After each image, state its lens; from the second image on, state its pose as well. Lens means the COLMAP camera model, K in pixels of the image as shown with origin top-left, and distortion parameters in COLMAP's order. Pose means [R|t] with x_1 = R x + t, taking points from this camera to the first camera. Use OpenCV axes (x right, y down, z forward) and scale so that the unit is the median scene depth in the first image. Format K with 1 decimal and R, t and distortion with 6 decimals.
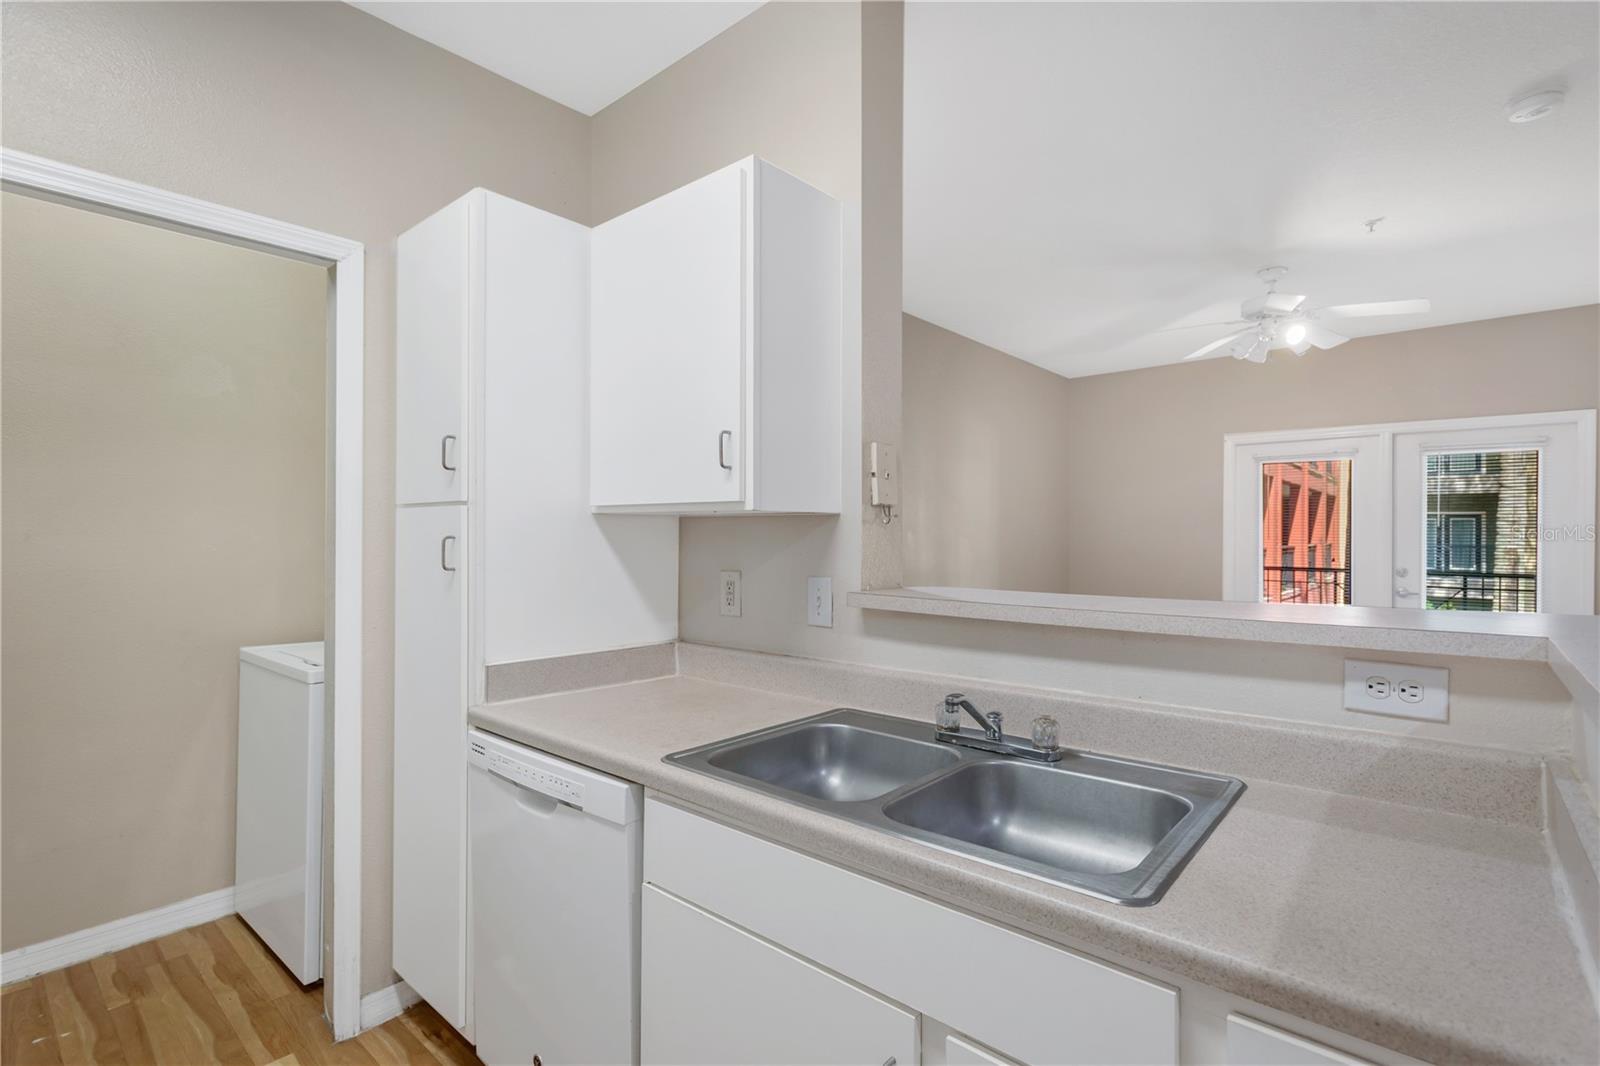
lens RADIAL K [[754.3, 0, 801.9], [0, 754.3, 535.9], [0, 0, 1]] dist [0.005107, -0.001480]
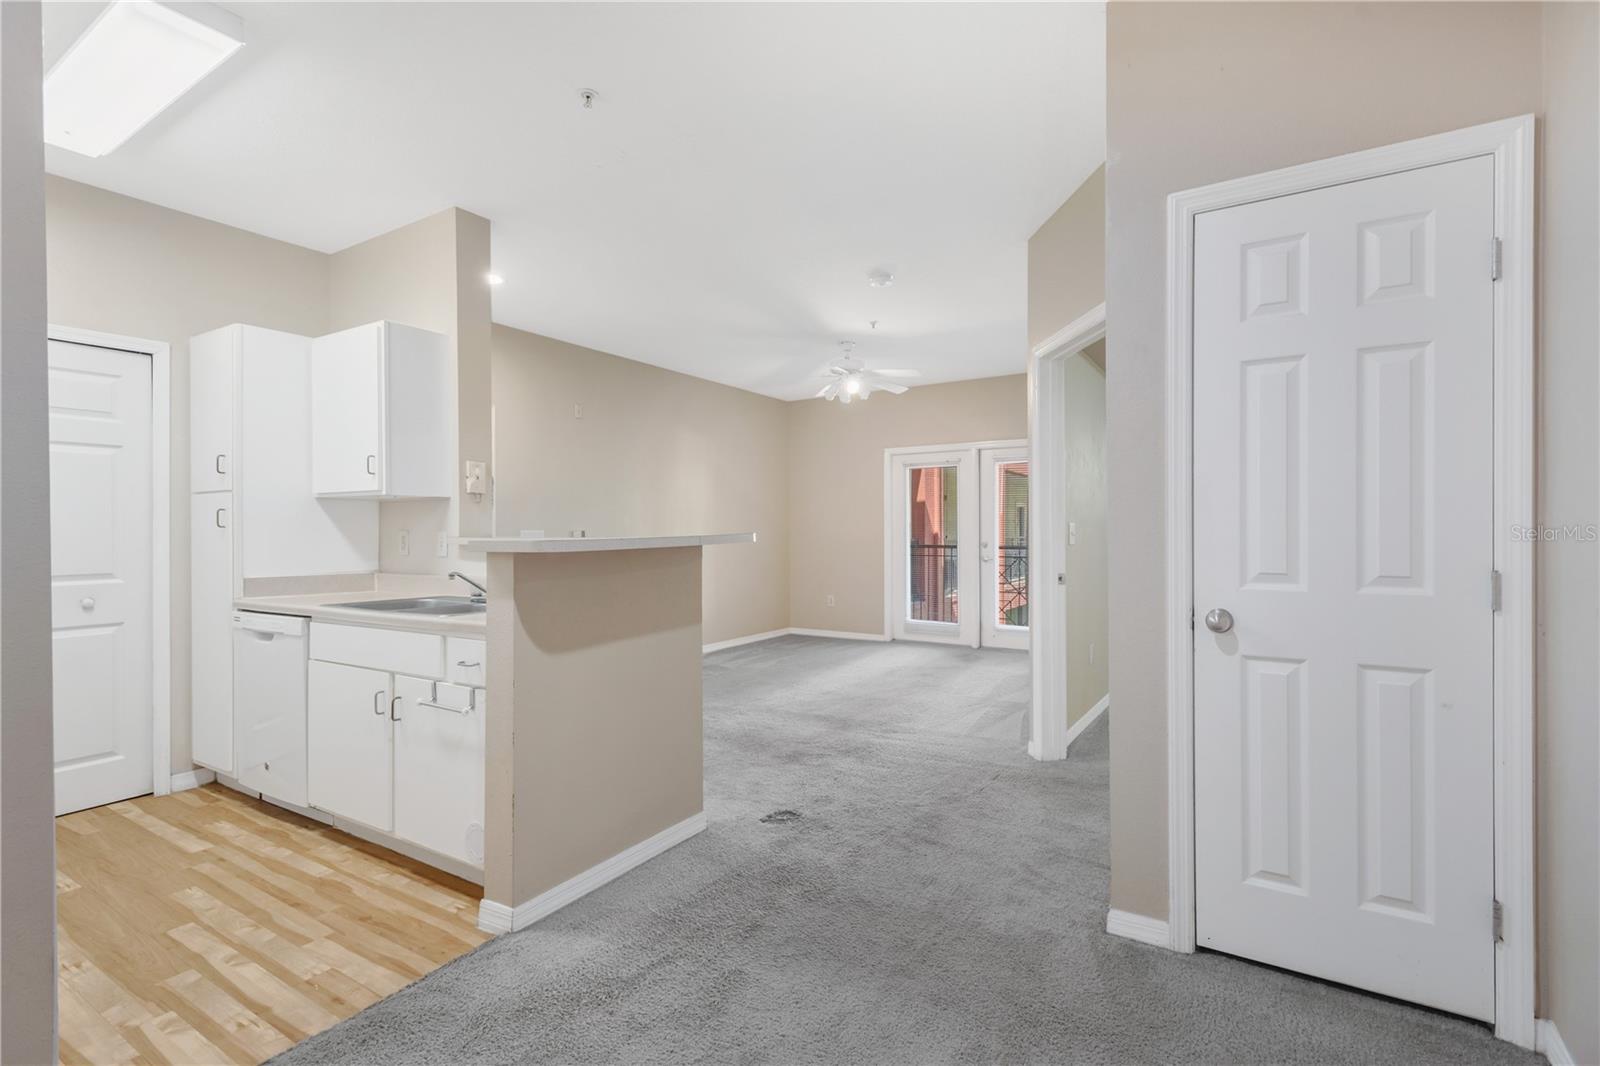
lens RADIAL K [[747.2, 0, 802.3], [0, 747.2, 533.5], [0, 0, 1]] dist [0.021000, -0.008394]
pose [[0.988558, -0.006965, 0.150682, 0.586979], [0.007140, 0.999974, -0.000621, 0.063152], [-0.150674, 0.001690, 0.988582, -0.926965]]
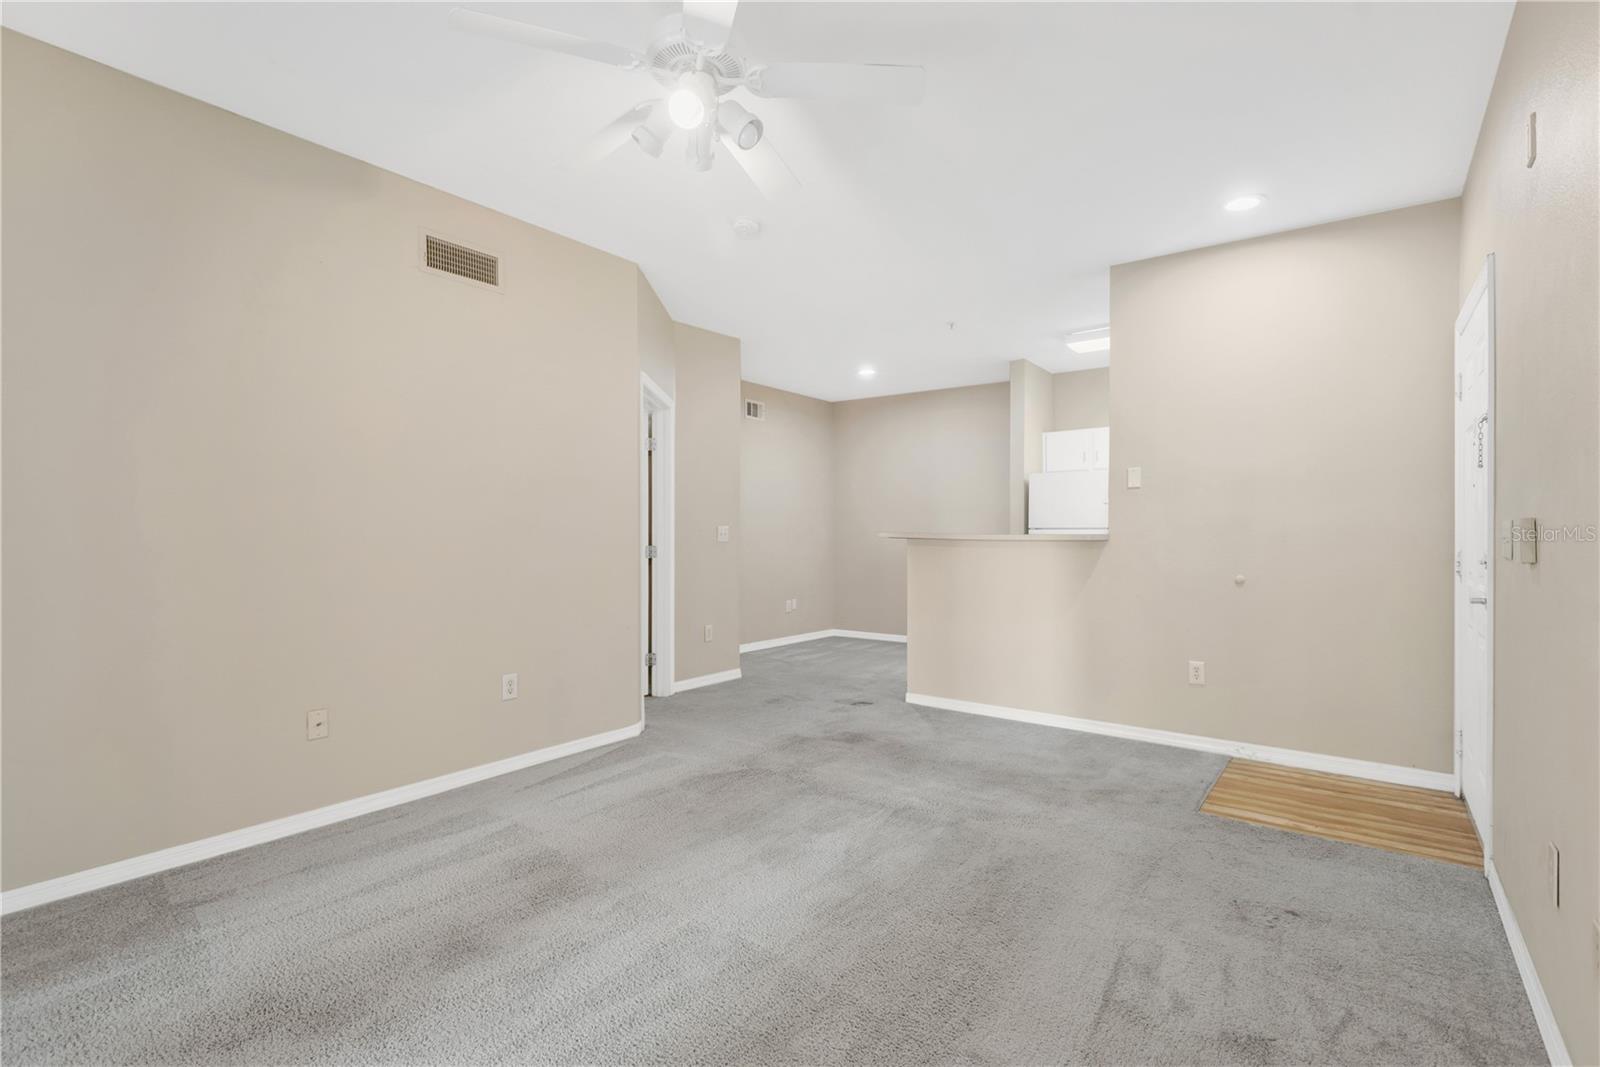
lens RADIAL K [[738.4, 0, 803.9], [0, 738.4, 539.8], [0, 0, 1]] dist [0.001223, -0.000464]
pose [[-0.996858, -0.002524, -0.079170, 1.145265], [-0.003426, 0.999931, 0.011263, 0.061945], [0.079137, 0.011499, -0.996797, 2.974674]]
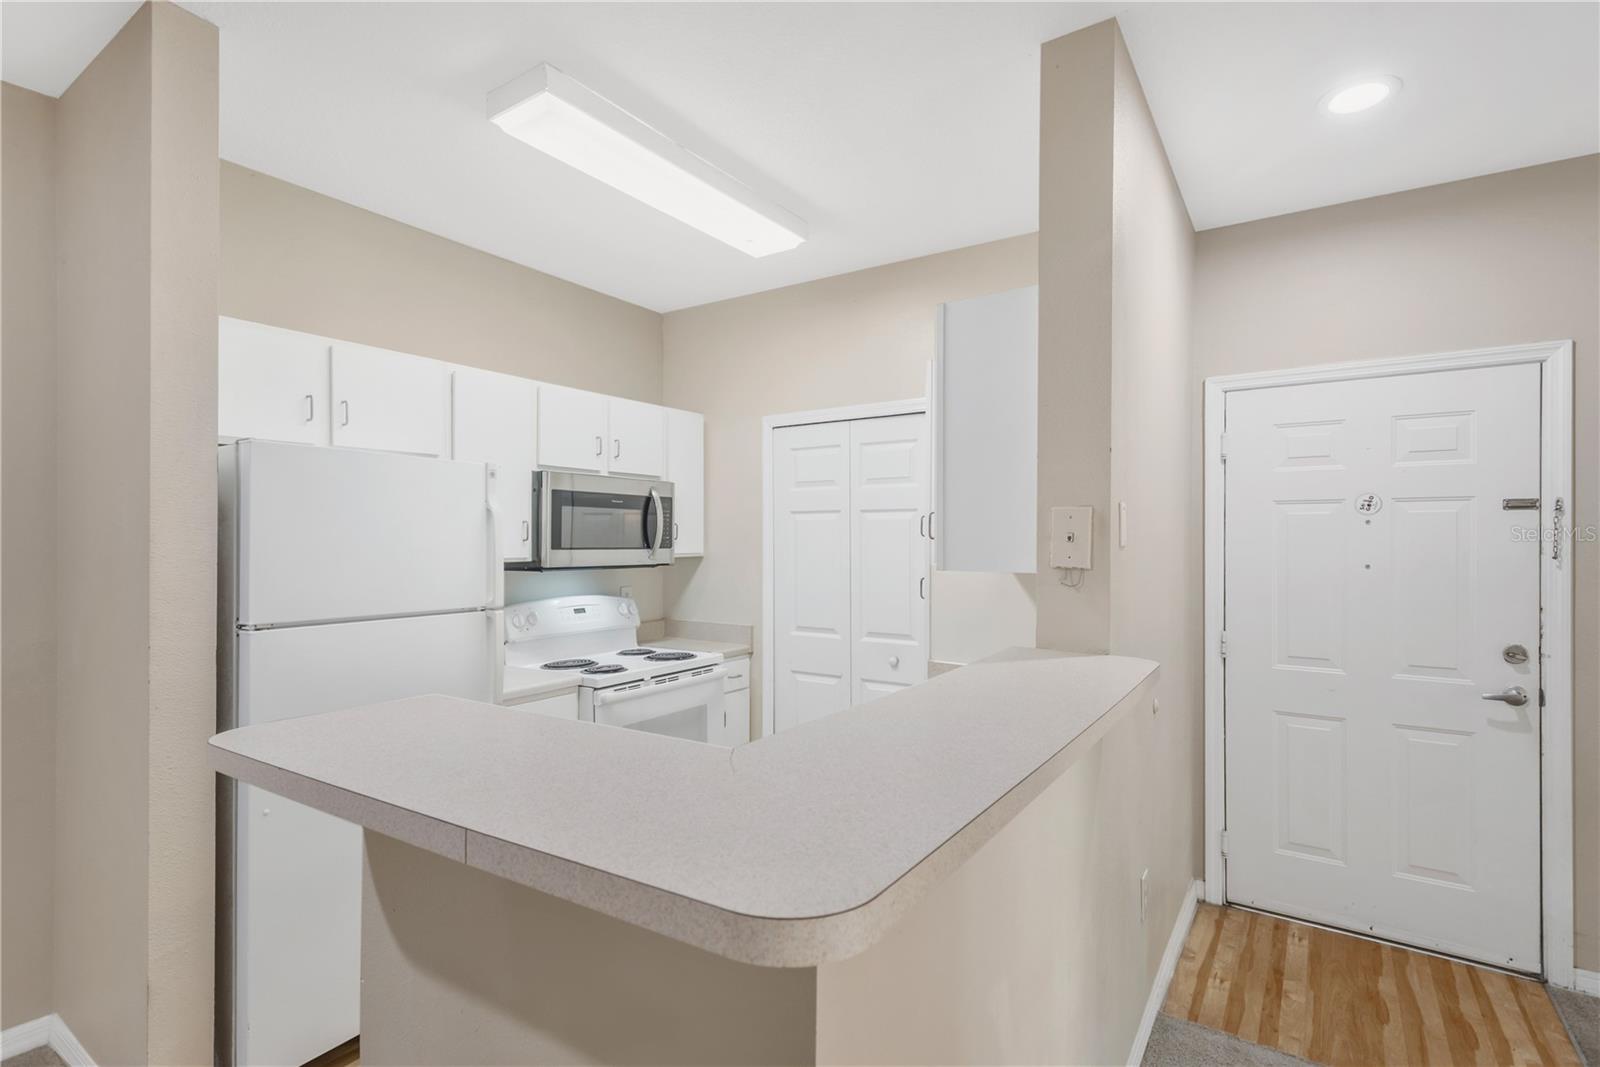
lens RADIAL K [[754.3, 0, 801.9], [0, 754.3, 536.4], [0, 0, 1]] dist [0.005107, -0.001480]
pose [[0.121595, -0.005637, -0.992564, 0.962817], [-0.009826, 0.999928, -0.006883, -0.064618], [0.992531, 0.010590, 0.121530, 0.479361]]
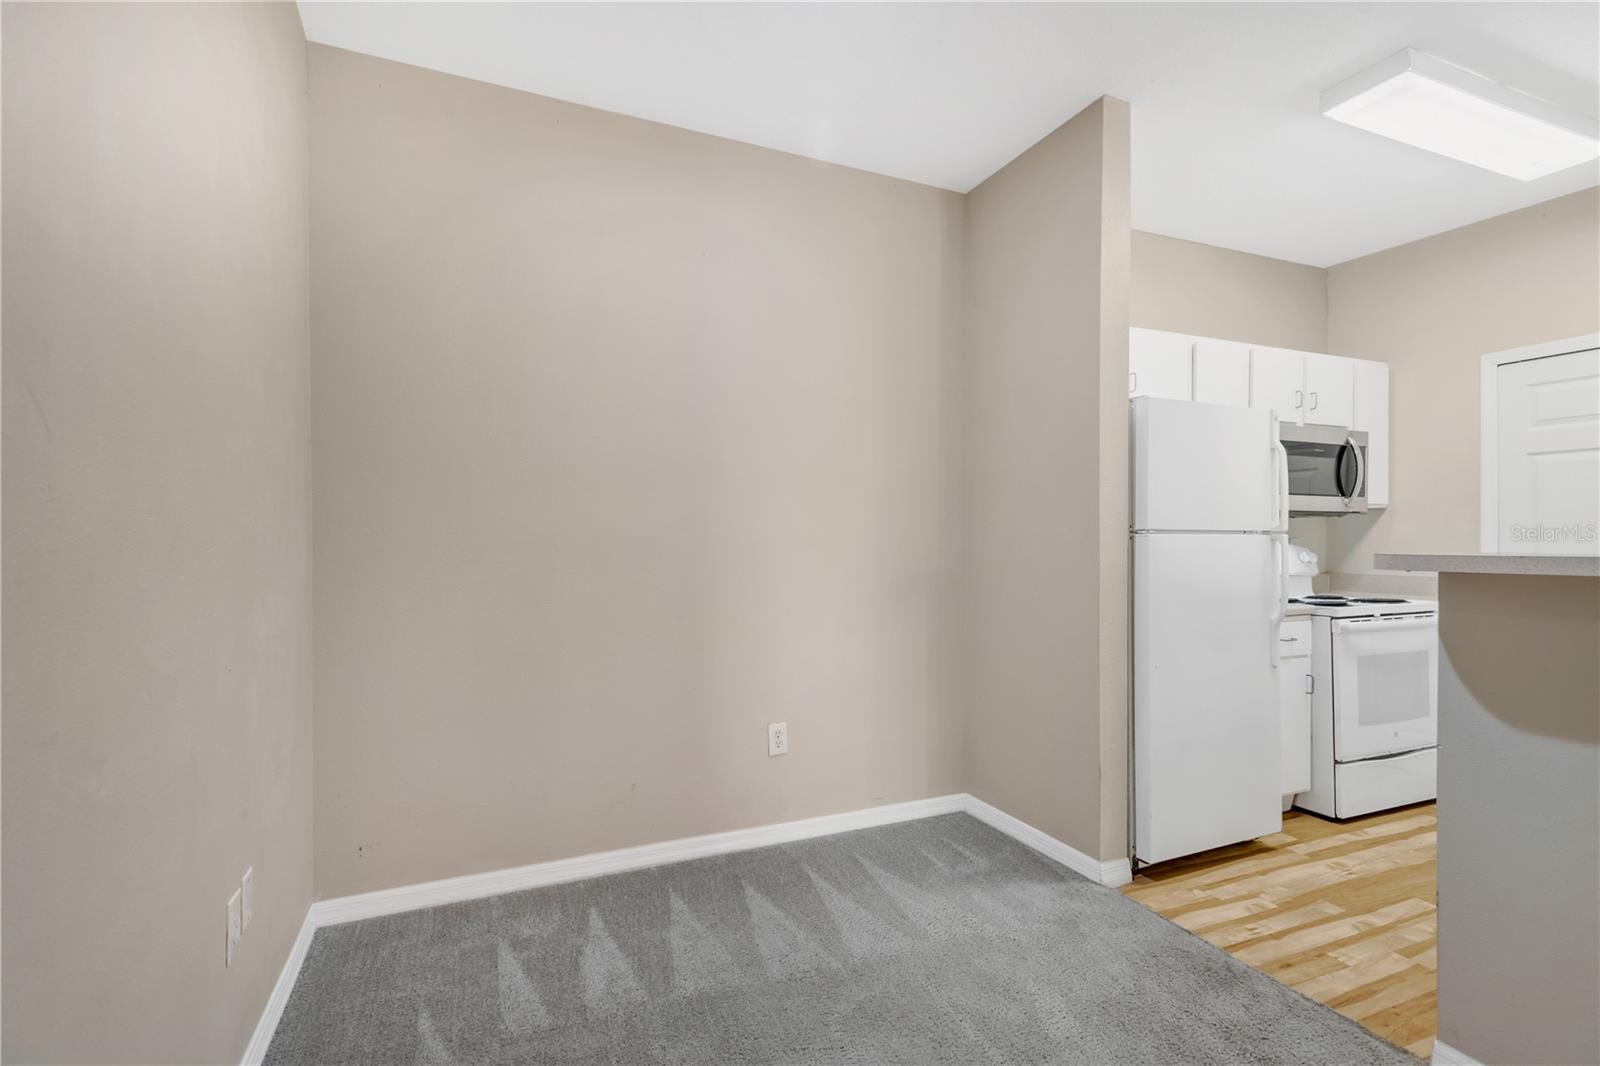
lens RADIAL K [[754.3, 0, 801.9], [0, 754.3, 535.9], [0, 0, 1]] dist [0.005107, -0.001480]
pose [[-0.432343, -0.001437, -0.901708, 1.373388], [-0.009998, 0.999945, 0.003200, 0.058662], [0.901654, 0.010399, -0.432333, -0.055738]]
